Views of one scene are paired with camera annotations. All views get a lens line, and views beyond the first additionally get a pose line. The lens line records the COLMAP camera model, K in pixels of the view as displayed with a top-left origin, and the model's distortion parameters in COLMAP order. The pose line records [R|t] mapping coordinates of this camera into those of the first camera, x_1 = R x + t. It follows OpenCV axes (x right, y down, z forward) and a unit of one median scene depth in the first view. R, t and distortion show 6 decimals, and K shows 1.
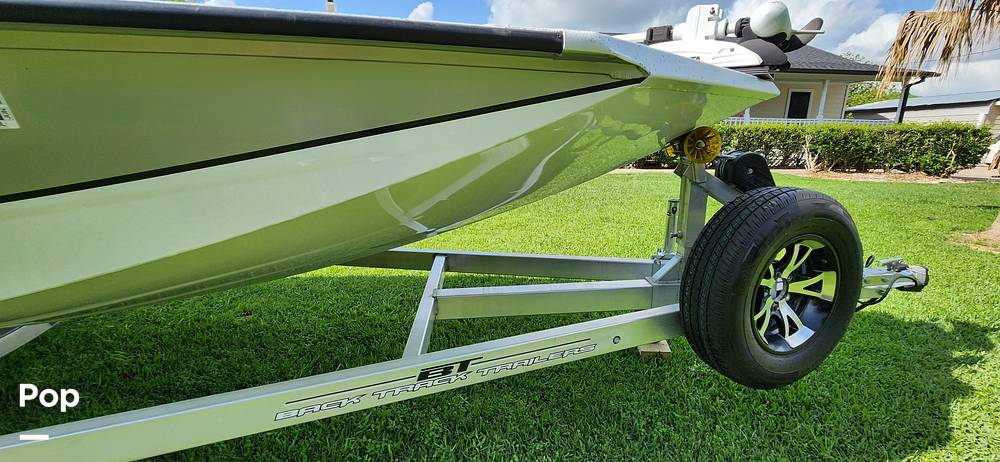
lens RADIAL K [[409.3, 0, 500.0], [0, 409.3, 231.0], [0, 0, 1]] dist [-0.001906, -0.000281]
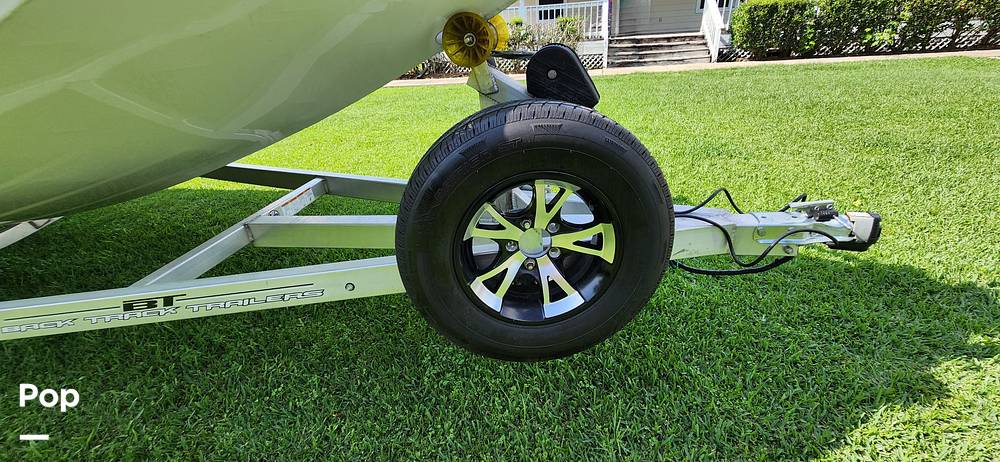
lens RADIAL K [[409.3, 0, 500.0], [0, 409.3, 231.0], [0, 0, 1]] dist [-0.001906, -0.000281]
pose [[0.961264, 0.055629, -0.269959, 0.817976], [0.005661, 0.975230, 0.221119, -0.045279], [0.275572, -0.214082, 0.937139, 0.282050]]
